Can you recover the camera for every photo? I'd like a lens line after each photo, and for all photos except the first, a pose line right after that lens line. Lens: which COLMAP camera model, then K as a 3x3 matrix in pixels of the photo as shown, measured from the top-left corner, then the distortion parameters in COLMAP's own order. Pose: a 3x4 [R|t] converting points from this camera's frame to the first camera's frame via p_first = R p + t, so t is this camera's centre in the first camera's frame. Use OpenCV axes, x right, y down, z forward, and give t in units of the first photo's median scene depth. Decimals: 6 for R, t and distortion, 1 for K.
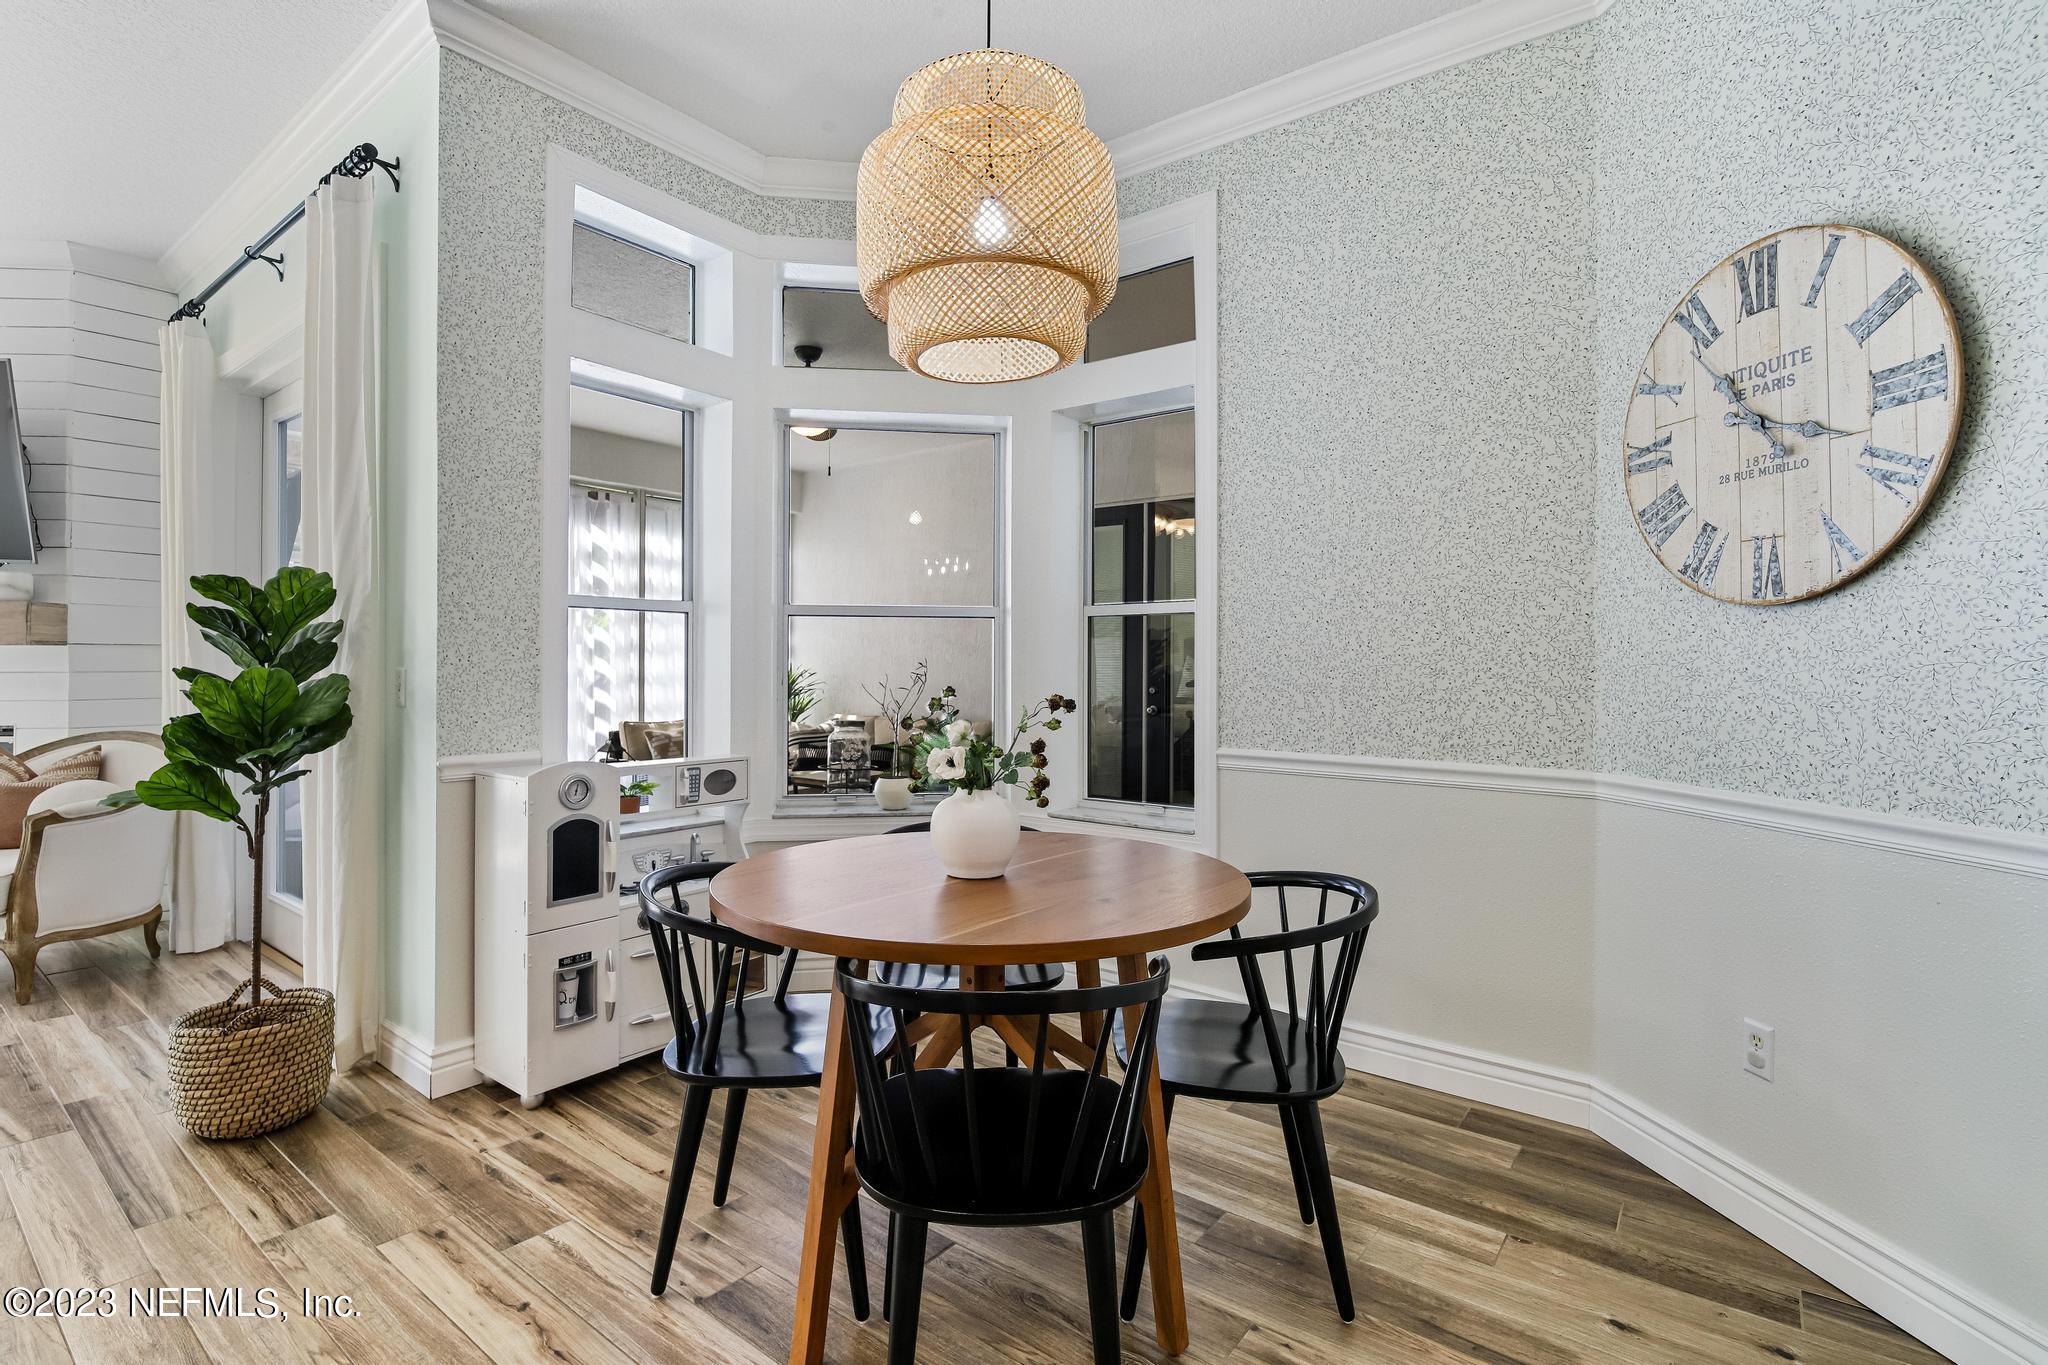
lens RADIAL K [[951.4, 0, 1011.6], [0, 951.4, 698.5], [0, 0, 1]] dist [-0.000316, -0.008472]
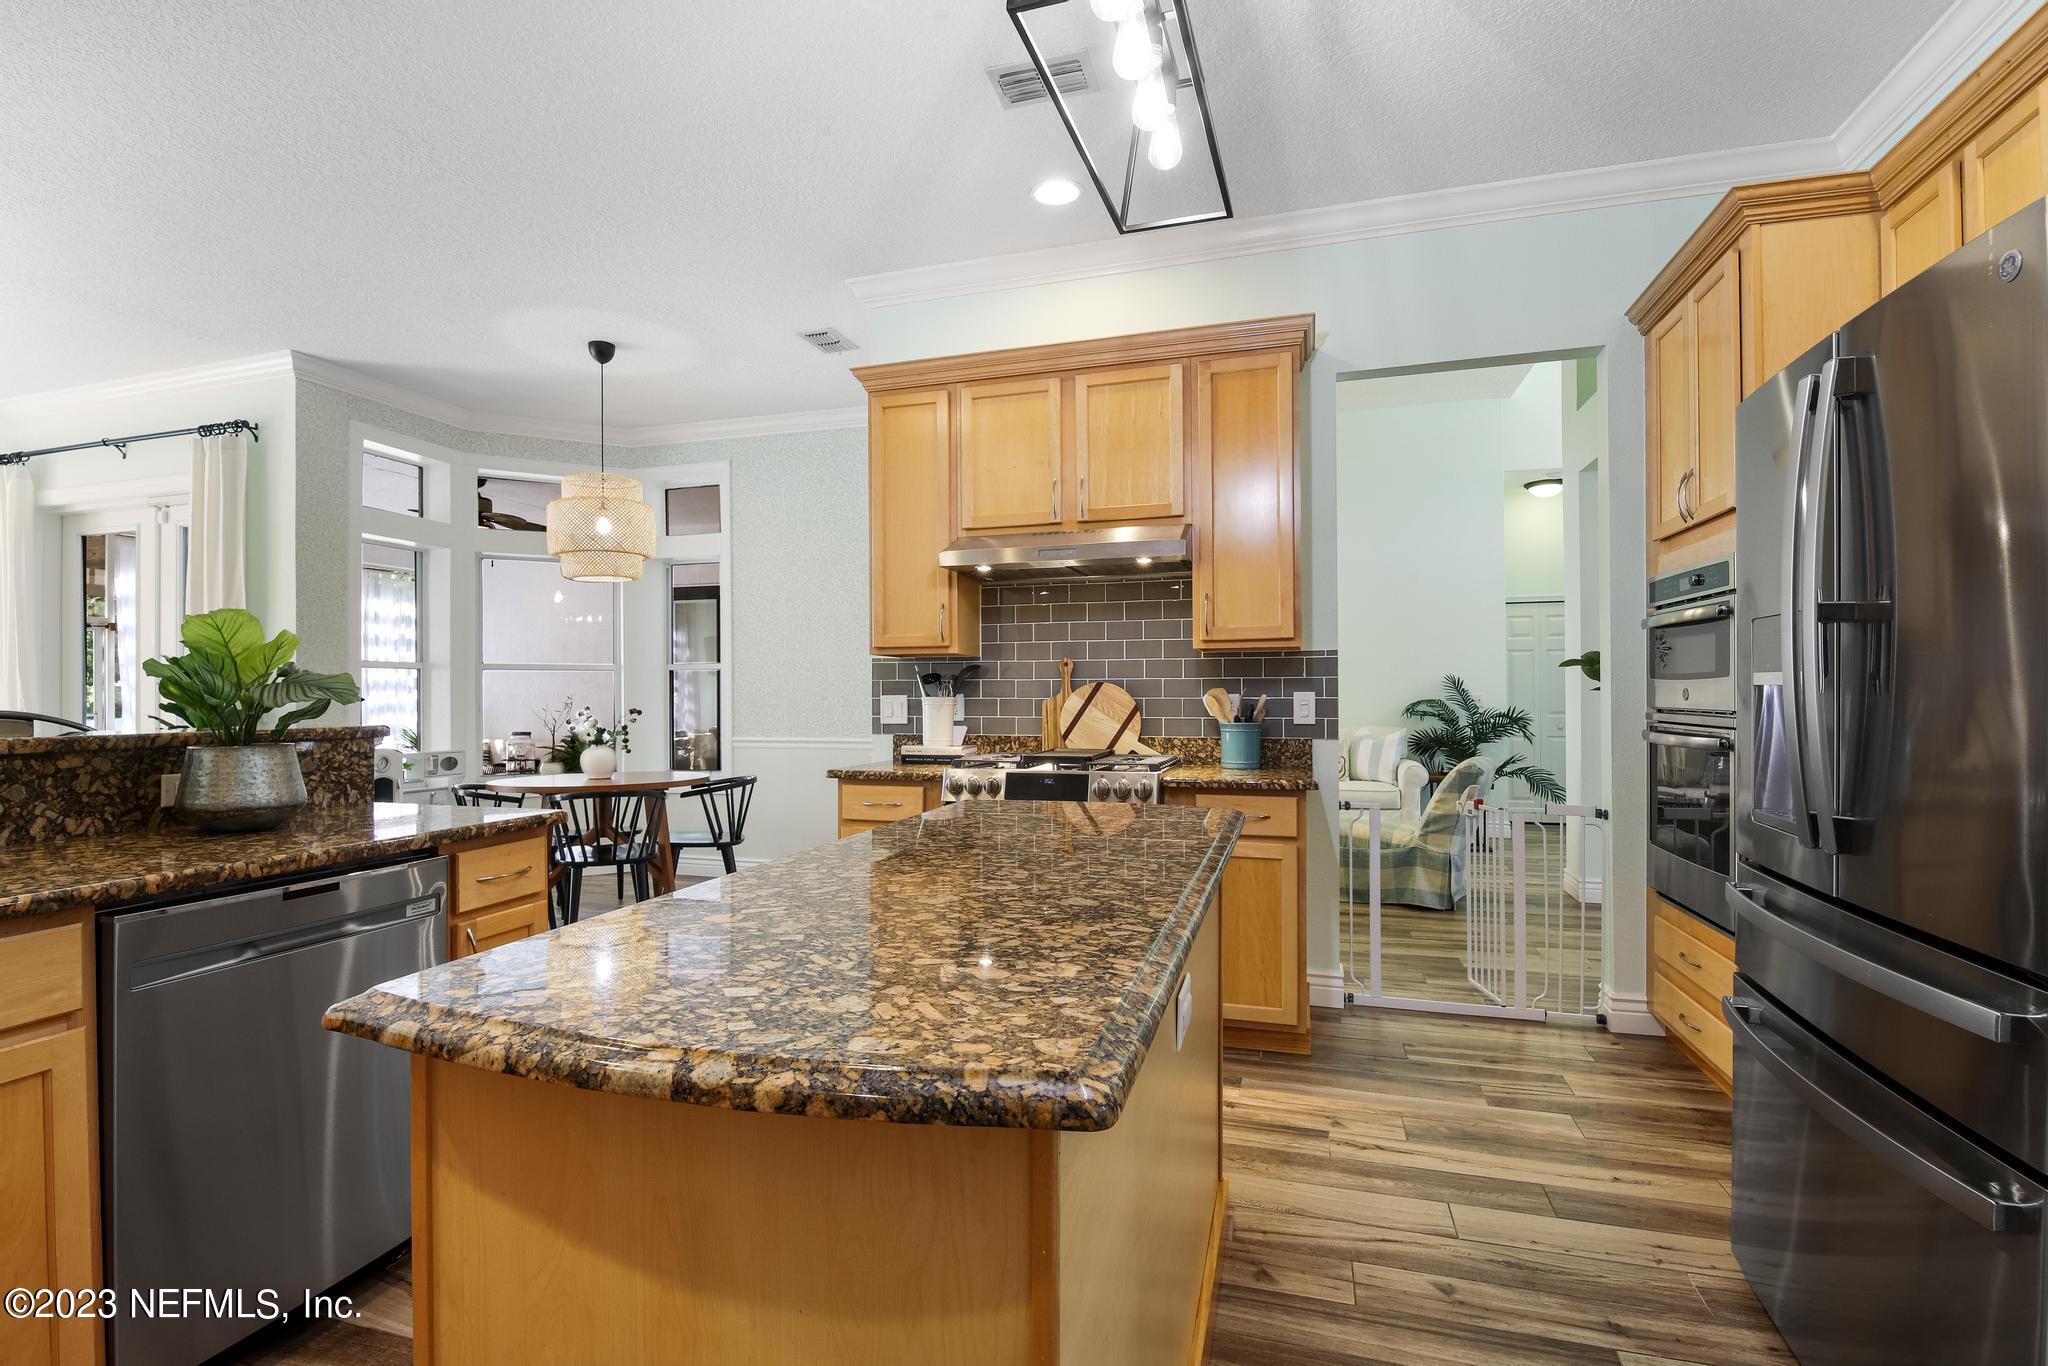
lens RADIAL K [[951.4, 0, 1011.6], [0, 951.4, 699.0], [0, 0, 1]] dist [-0.000316, -0.008472]
pose [[0.936363, -0.010928, 0.350864, 0.064537], [0.022501, 0.999328, -0.028924, 0.042903], [-0.350312, 0.034979, 0.935980, -1.102752]]
